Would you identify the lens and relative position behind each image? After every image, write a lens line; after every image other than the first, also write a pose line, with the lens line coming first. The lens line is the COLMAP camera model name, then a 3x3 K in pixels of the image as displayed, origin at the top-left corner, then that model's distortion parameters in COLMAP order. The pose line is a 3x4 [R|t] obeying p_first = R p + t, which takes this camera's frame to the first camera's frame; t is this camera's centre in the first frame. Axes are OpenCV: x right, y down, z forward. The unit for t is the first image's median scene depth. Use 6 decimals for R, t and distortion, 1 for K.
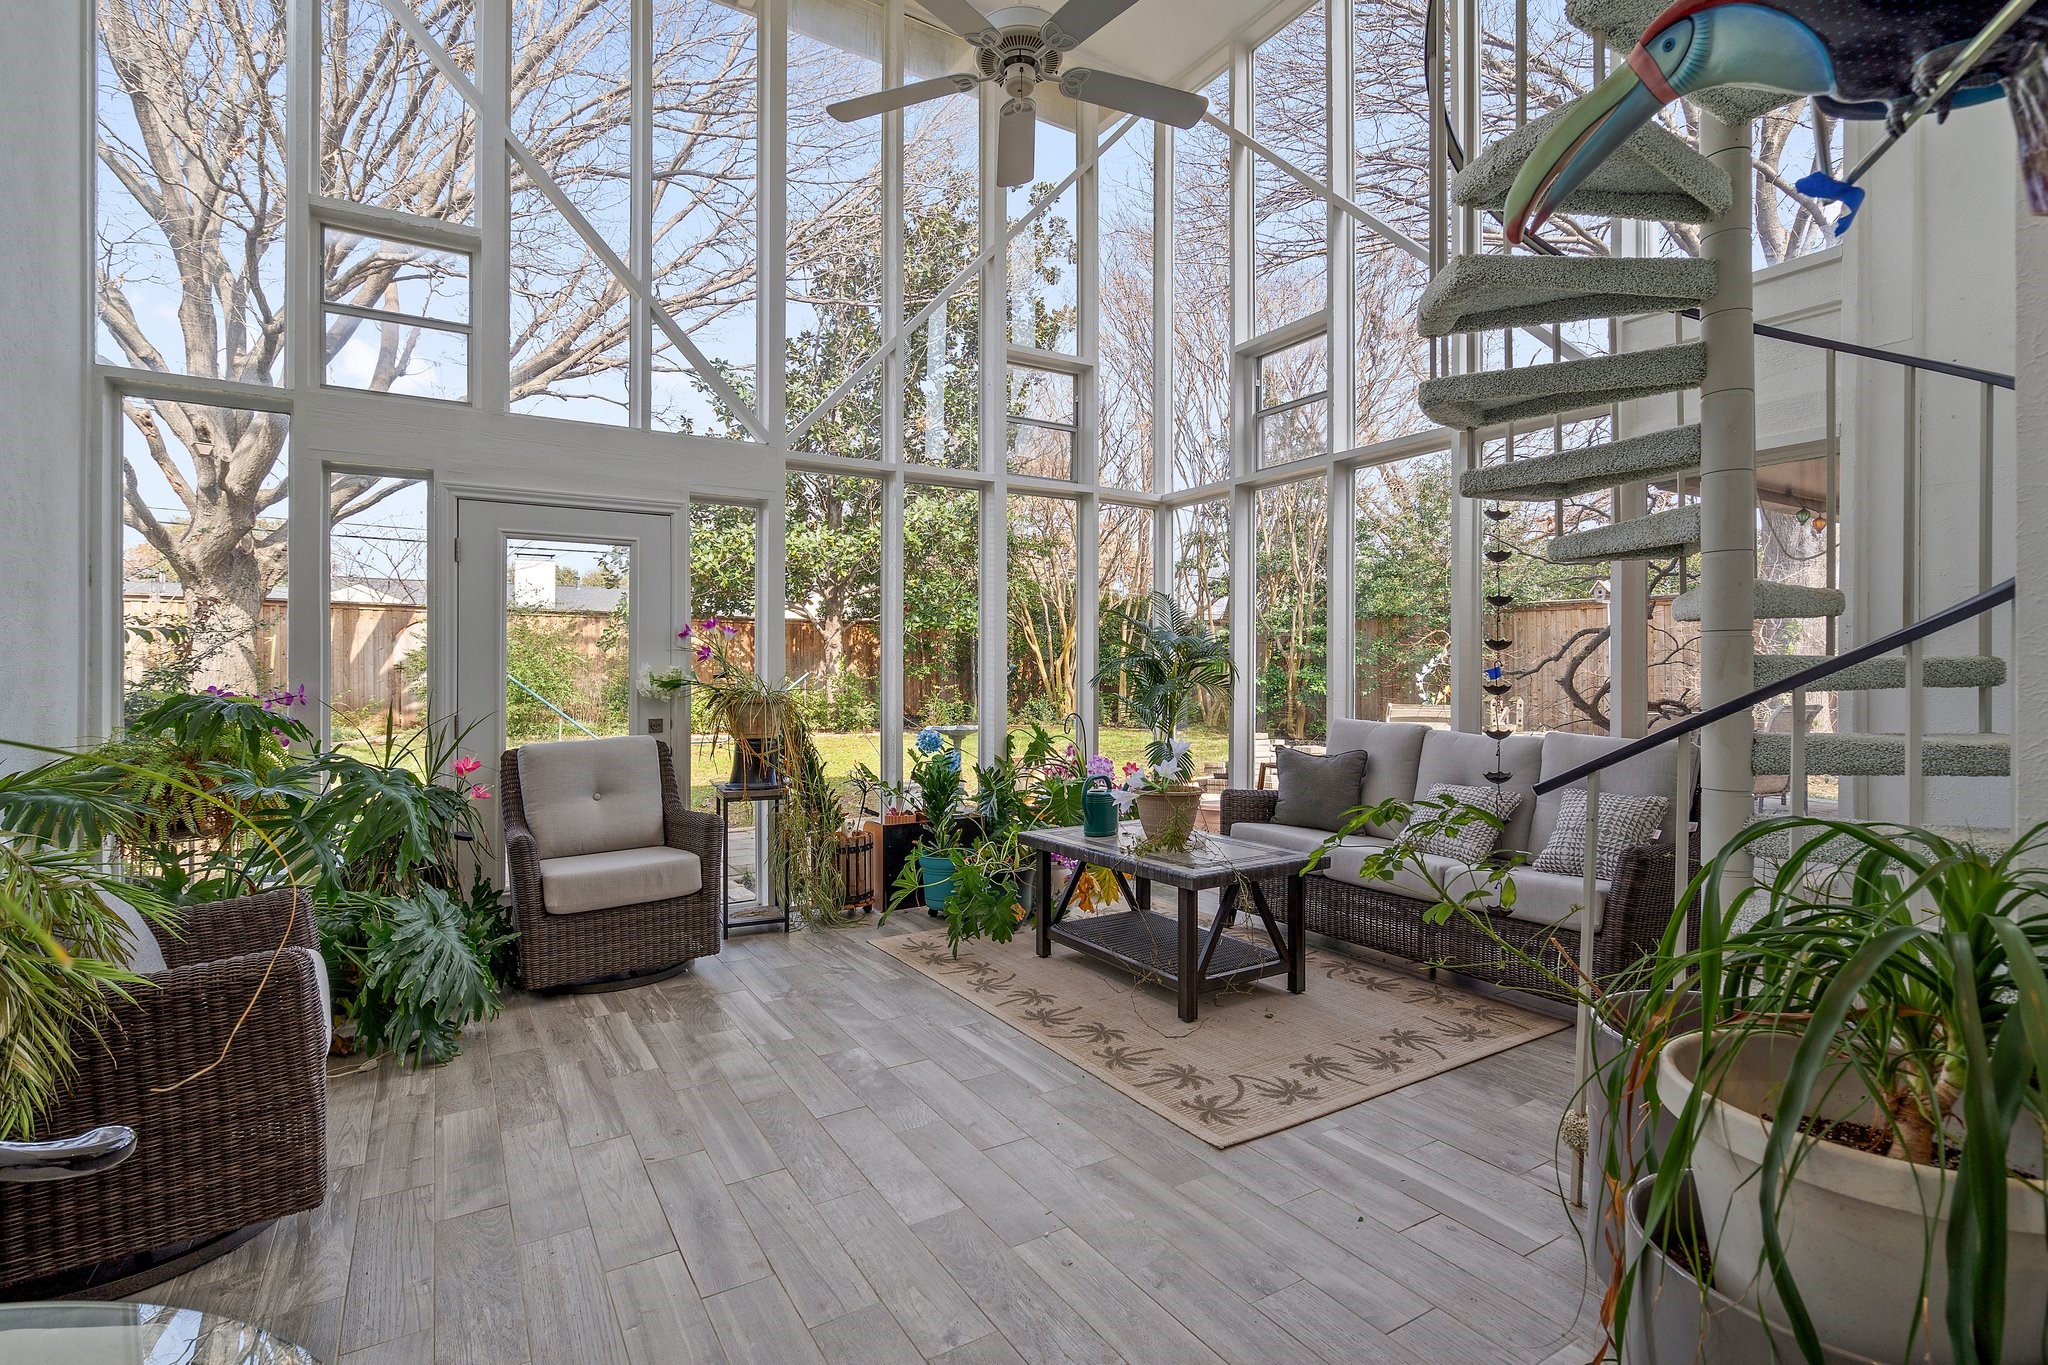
lens RADIAL K [[964.7, 0, 1014.3], [0, 964.7, 682.9], [0, 0, 1]] dist [0.000346, 0.000670]
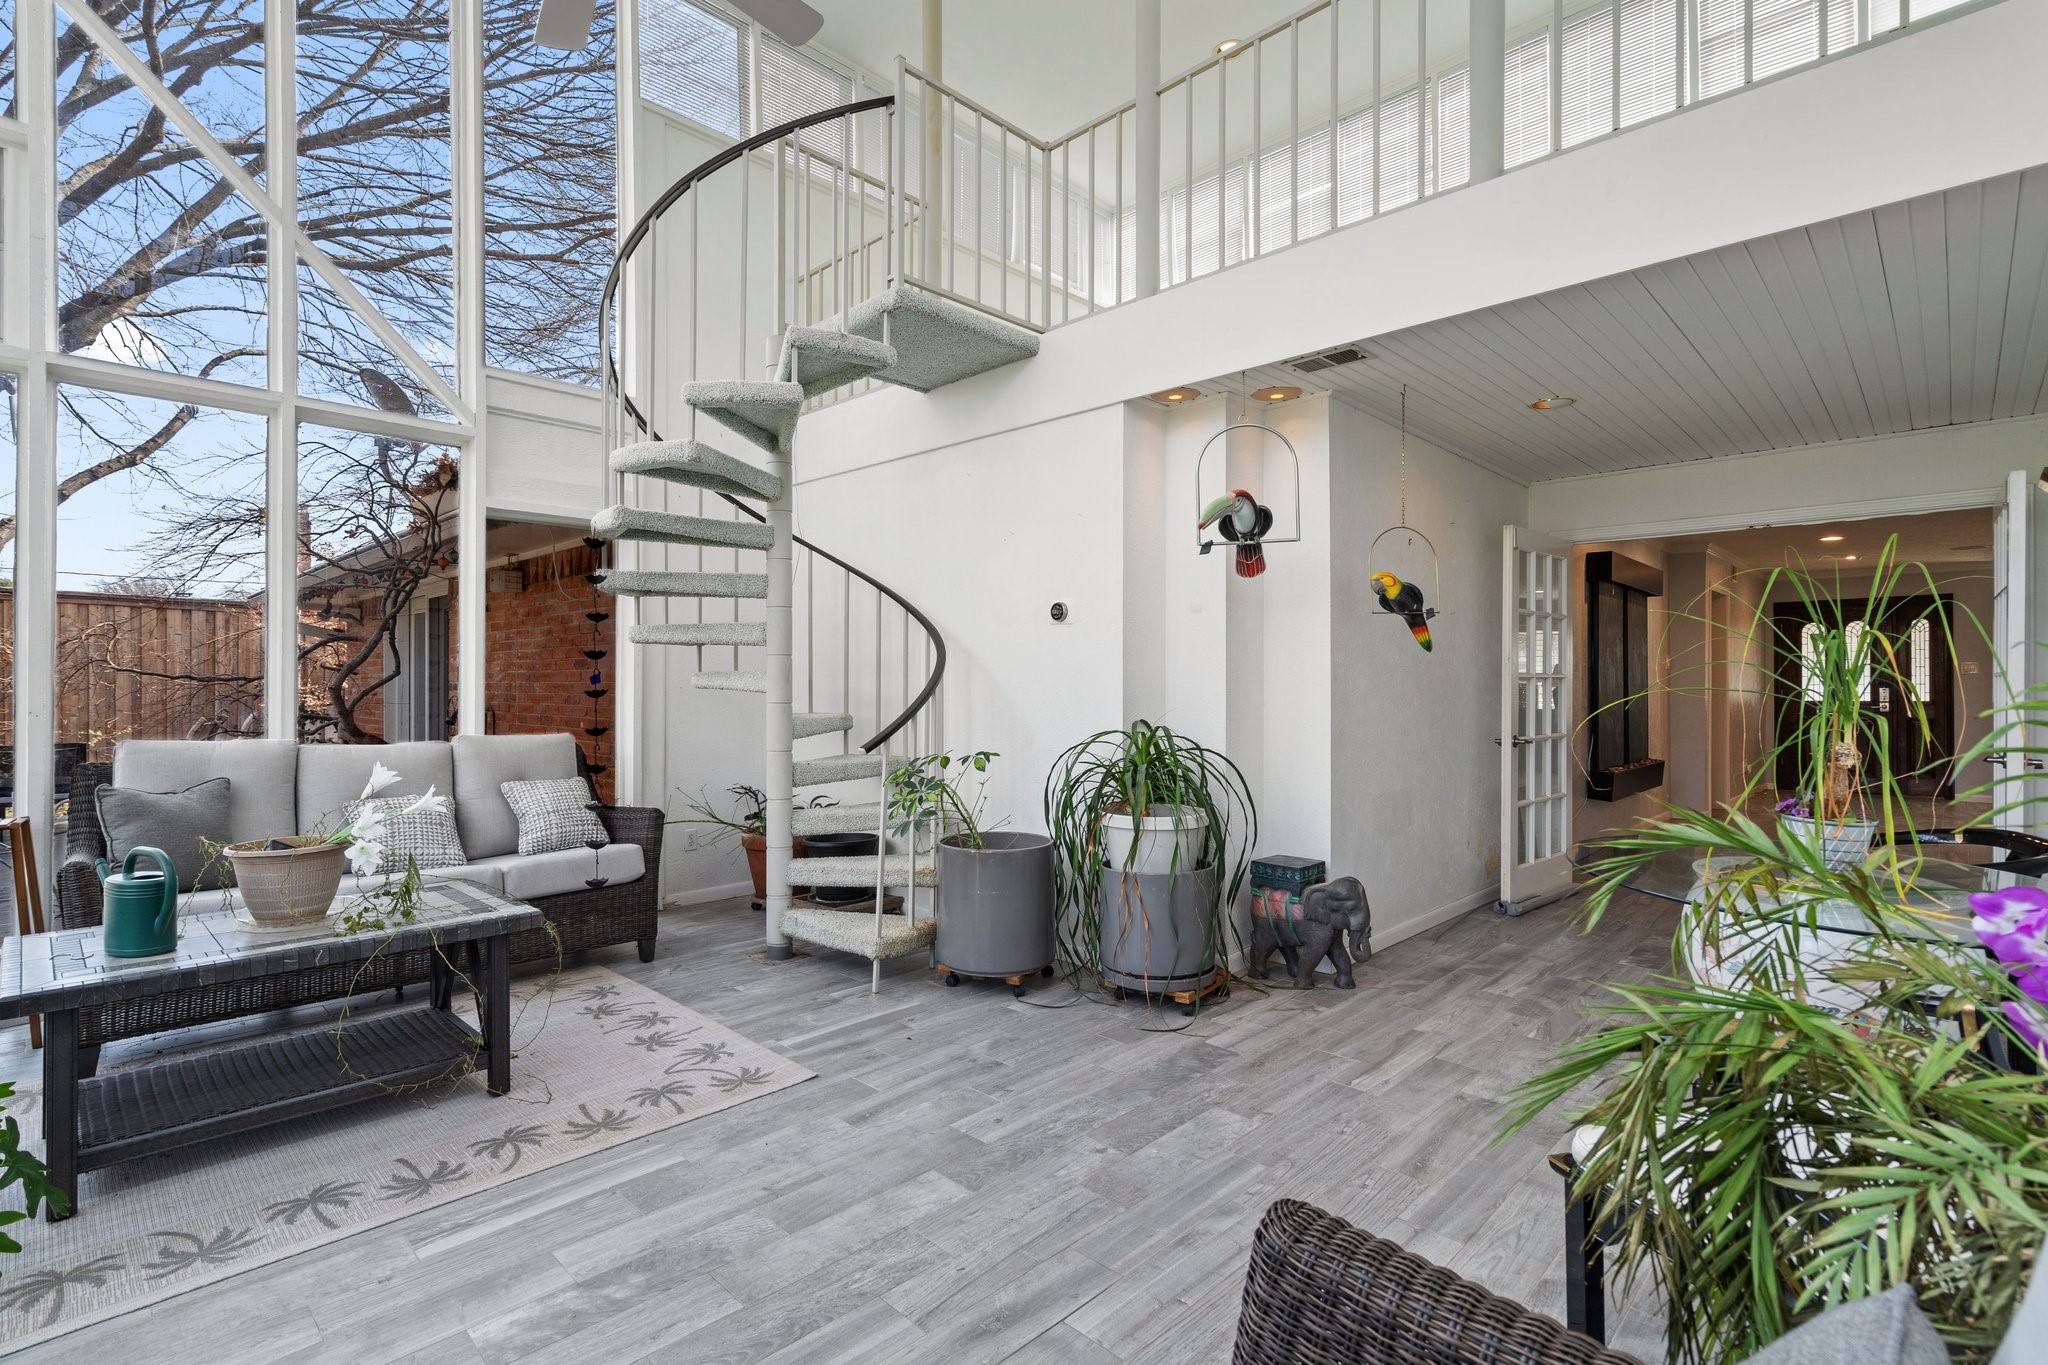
lens RADIAL K [[964.7, 0, 1016.5], [0, 964.7, 688.1], [0, 0, 1]] dist [0.000346, 0.000670]
pose [[-0.255445, 0.003960, 0.966815, -0.850932], [0.004035, 0.999987, -0.003030, 0.006295], [-0.966815, 0.003128, -0.255458, 0.899683]]
